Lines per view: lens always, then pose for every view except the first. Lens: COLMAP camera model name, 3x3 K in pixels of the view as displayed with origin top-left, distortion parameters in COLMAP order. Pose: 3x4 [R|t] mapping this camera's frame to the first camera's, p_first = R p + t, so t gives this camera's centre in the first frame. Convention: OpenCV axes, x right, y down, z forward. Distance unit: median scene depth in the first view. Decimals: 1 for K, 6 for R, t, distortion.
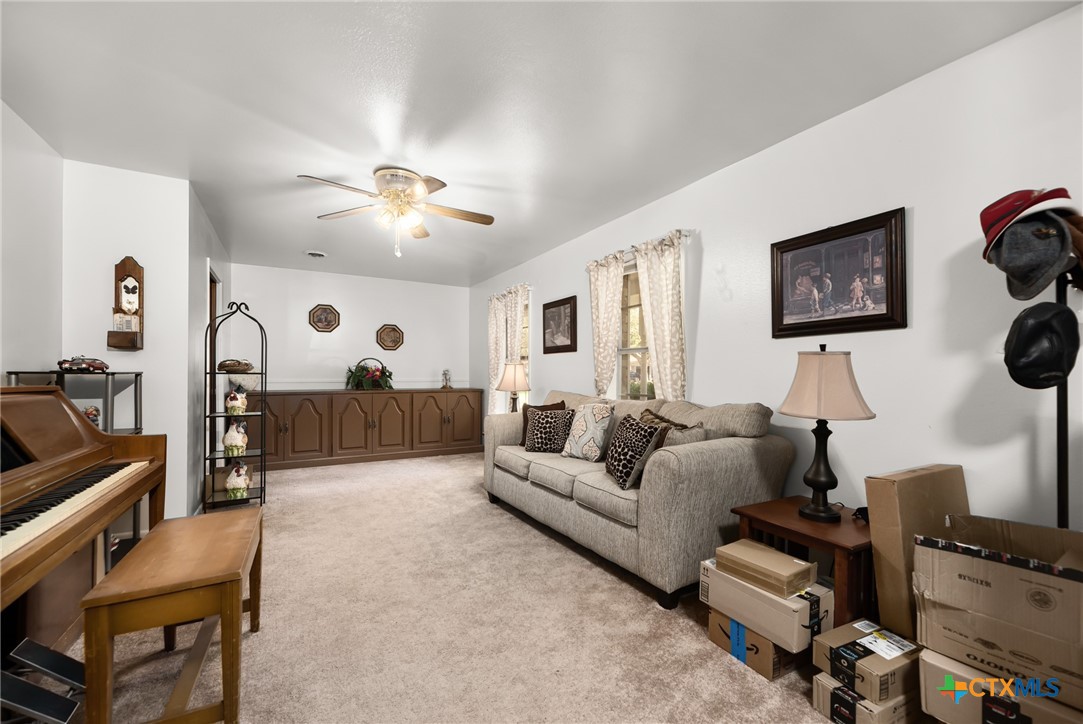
lens RADIAL K [[456.3, 0, 539.7], [0, 456.3, 369.9], [0, 0, 1]] dist [-0.003334, -0.000513]
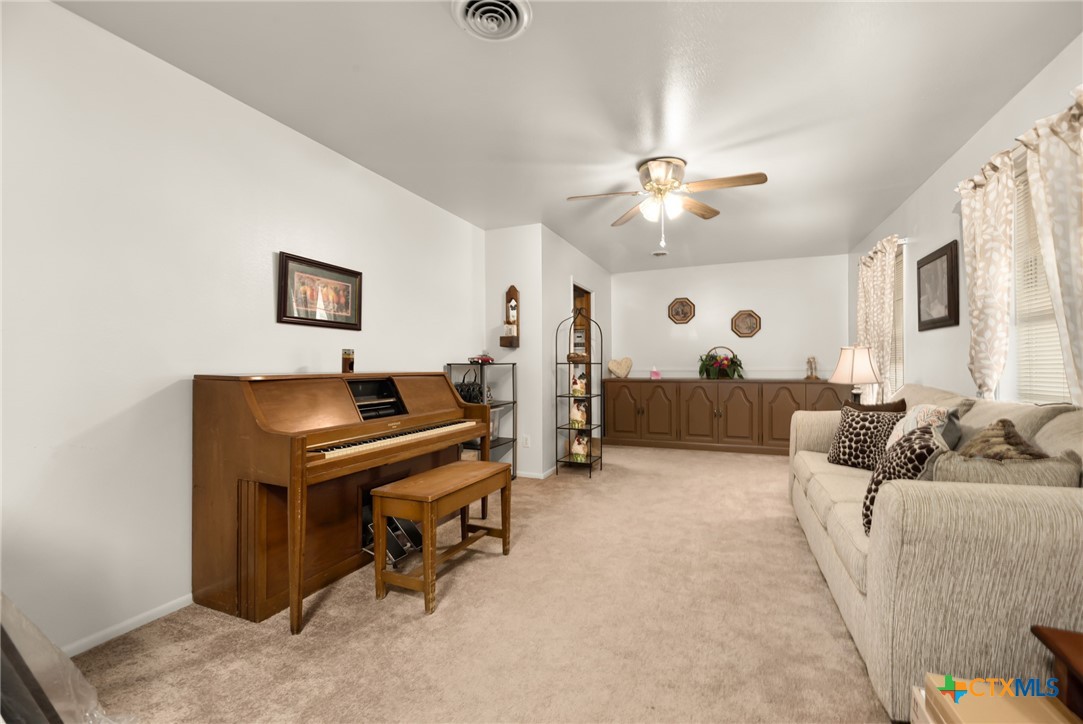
lens RADIAL K [[456.3, 0, 543.8], [0, 456.3, 363.2], [0, 0, 1]] dist [-0.003334, -0.000513]
pose [[0.598374, -0.008872, -0.801168, 0.297301], [0.016152, 0.999869, 0.000991, 0.003936], [0.801054, -0.013533, 0.598438, 0.162301]]
